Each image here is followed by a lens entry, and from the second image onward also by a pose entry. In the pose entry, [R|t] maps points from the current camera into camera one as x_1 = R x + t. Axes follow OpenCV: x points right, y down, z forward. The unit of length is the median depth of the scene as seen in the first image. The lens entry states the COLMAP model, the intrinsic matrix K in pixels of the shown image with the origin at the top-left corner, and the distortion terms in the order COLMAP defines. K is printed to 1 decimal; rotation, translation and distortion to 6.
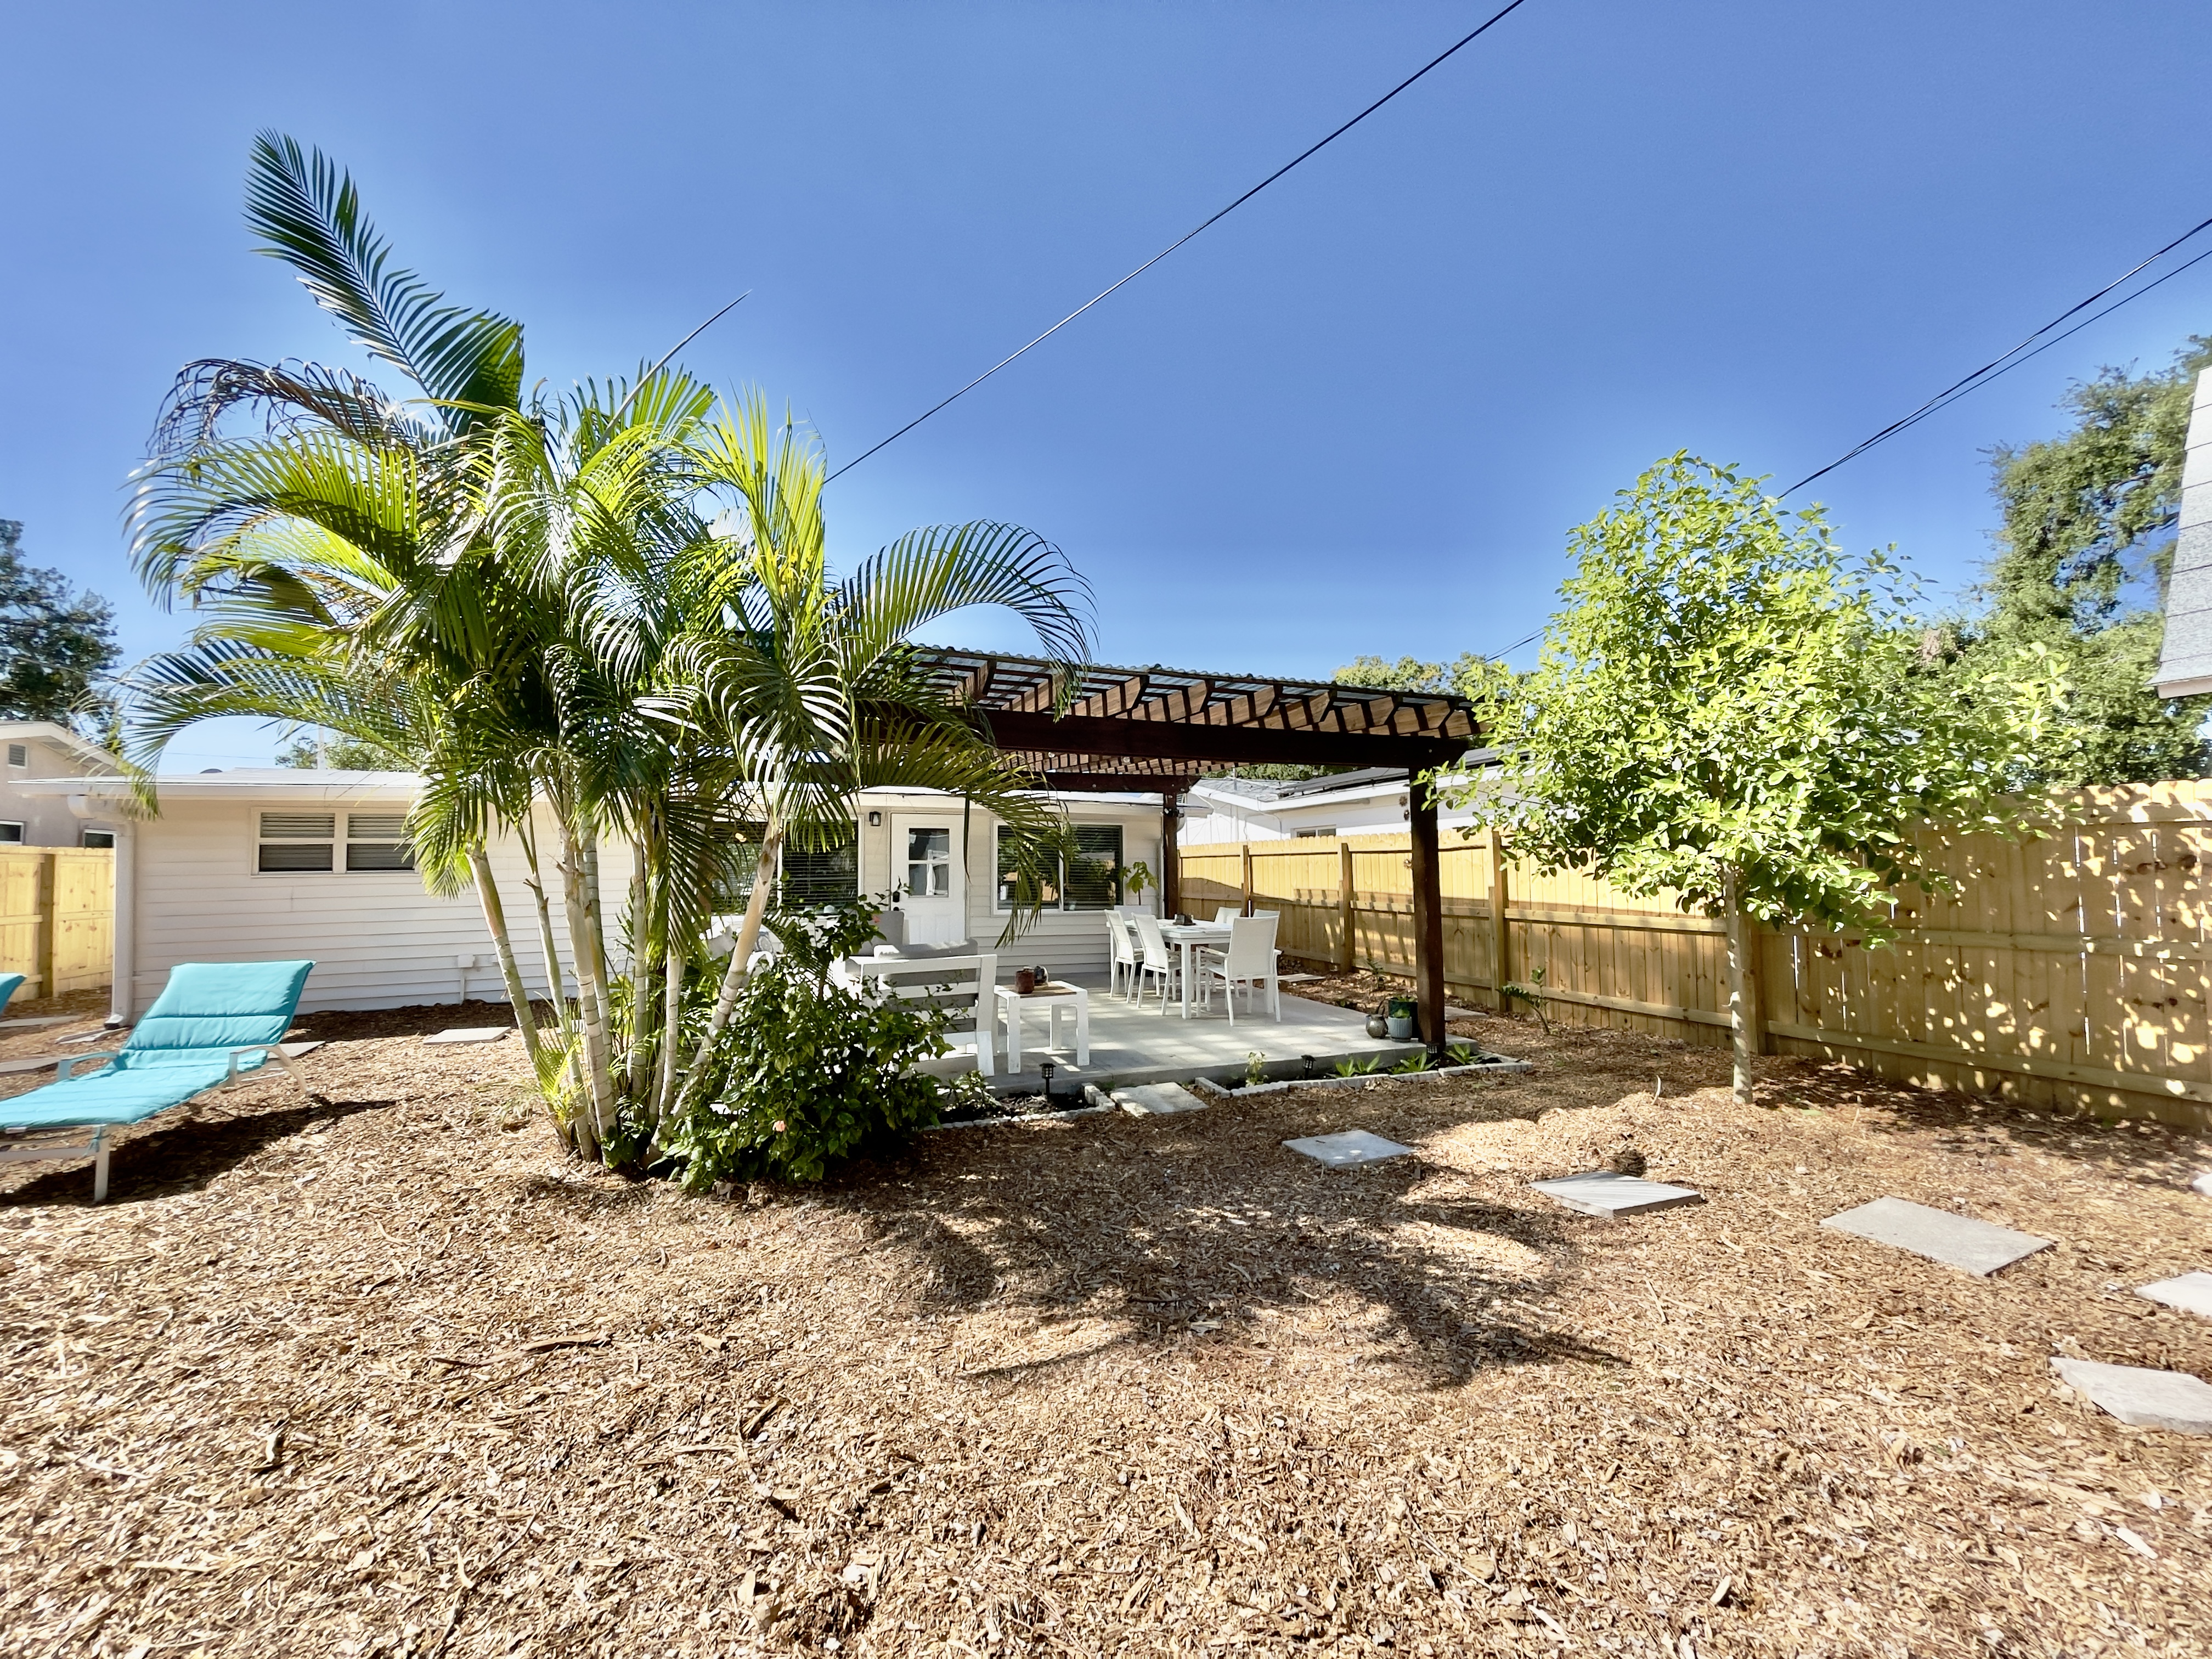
lens RADIAL K [[887.0, 0, 1109.5], [0, 887.0, 829.1], [0, 0, 1]] dist [-0.013383, 0.003983]
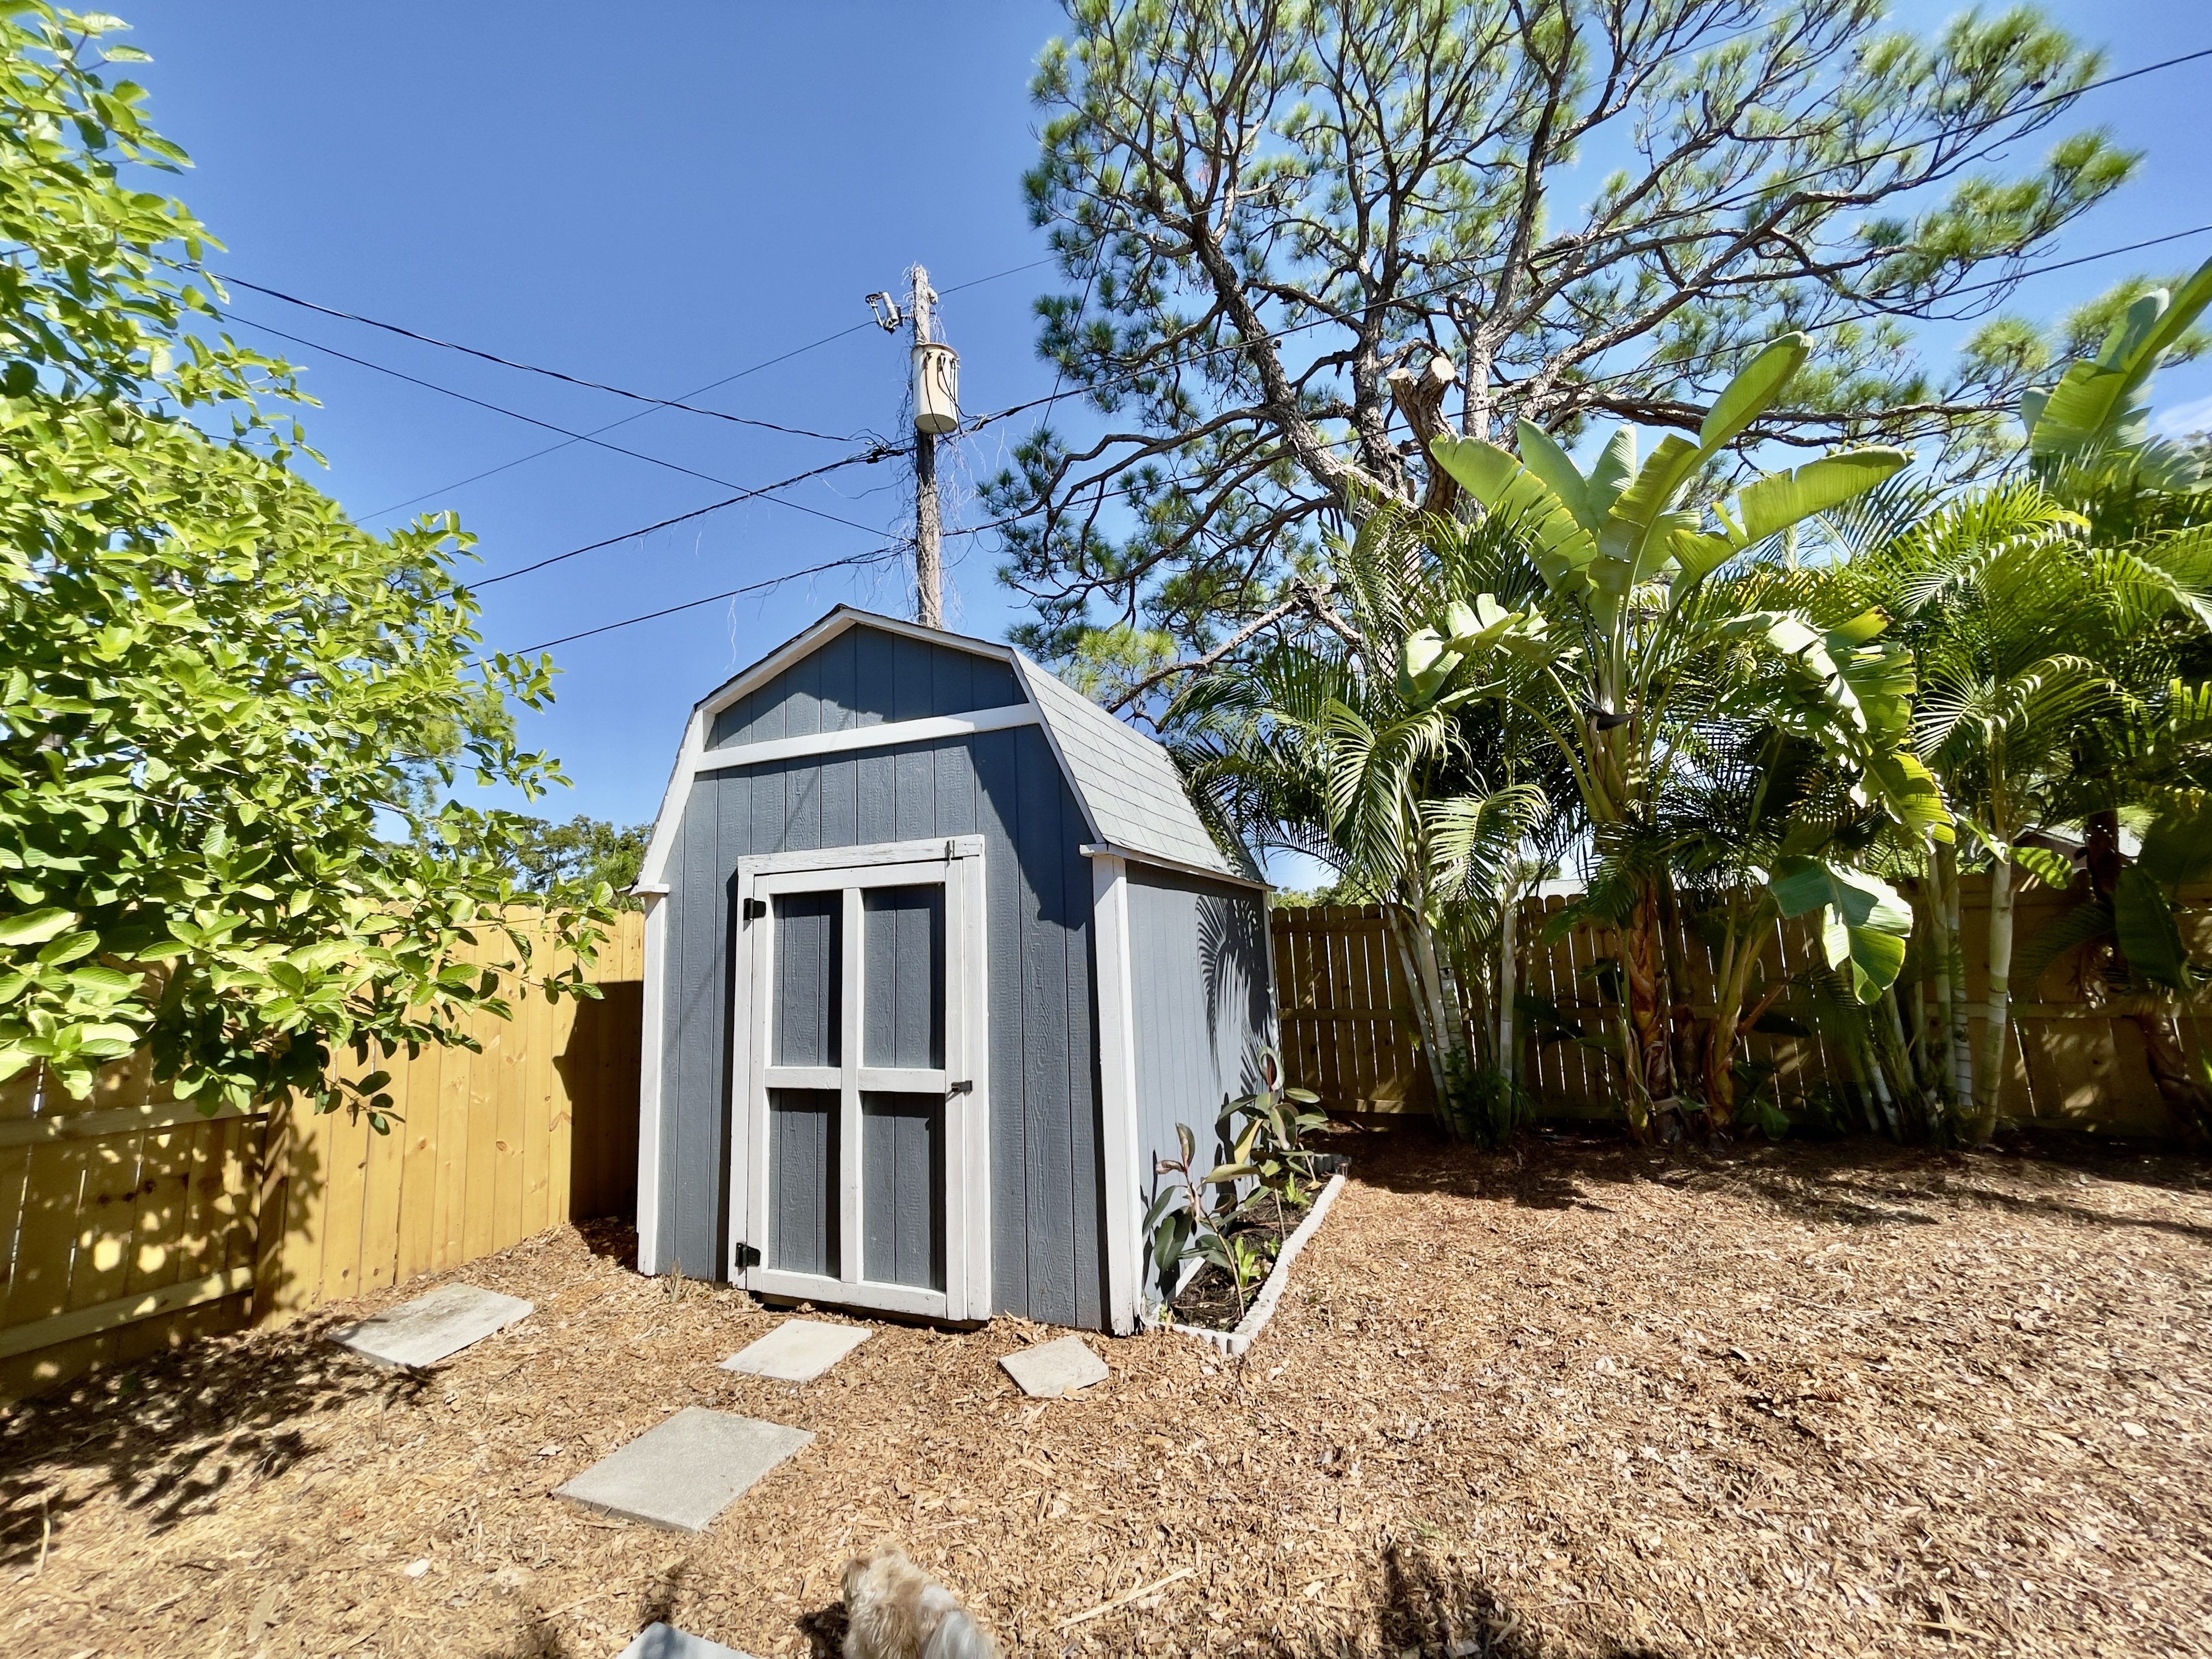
lens RADIAL K [[887.0, 0, 1109.5], [0, 887.0, 829.1], [0, 0, 1]] dist [-0.013383, 0.003983]
pose [[-0.729919, 0.148329, 0.667246, 0.061960], [0.020755, 0.980530, -0.195268, 0.061948], [-0.683218, -0.128681, -0.718786, 1.112651]]
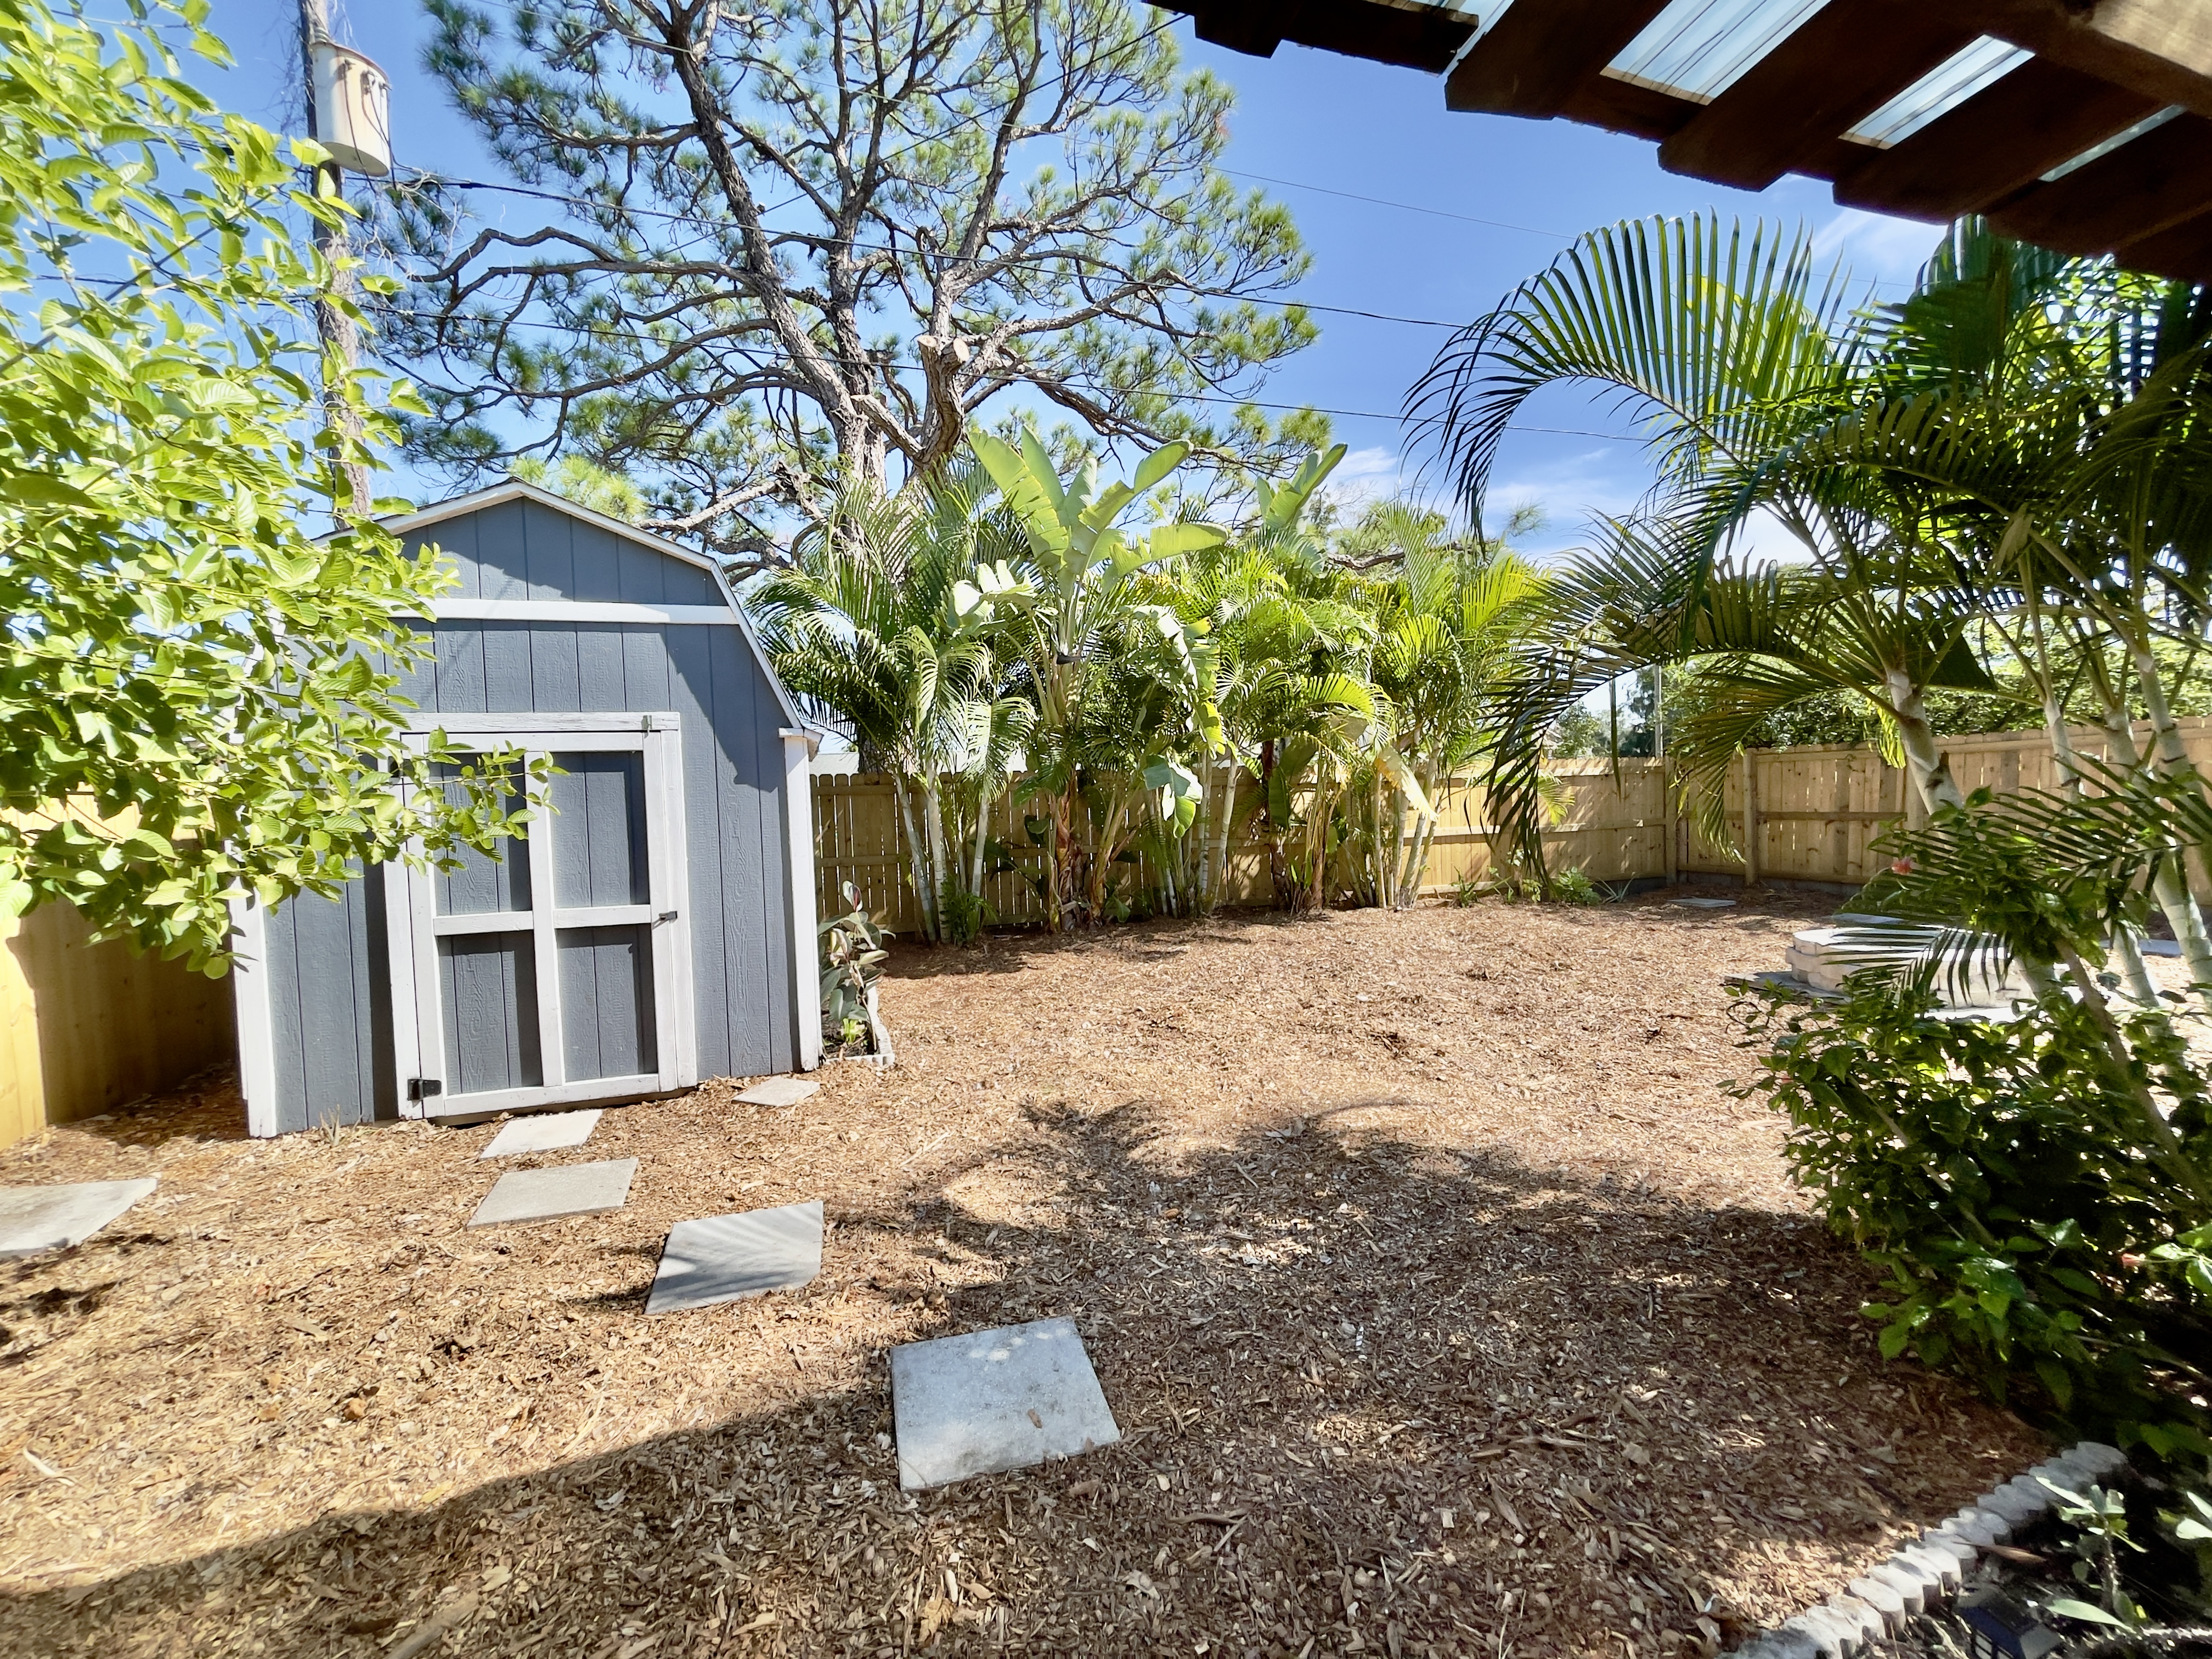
lens RADIAL K [[882.8, 0, 1103.4], [0, 882.8, 841.9], [0, 0, 1]] dist [-0.015218, -0.000396]
pose [[-0.997164, 0.054192, 0.052226, 0.189940], [0.054305, 0.998524, 0.000732, 0.074624], [-0.052109, 0.003566, -0.998635, 1.596578]]
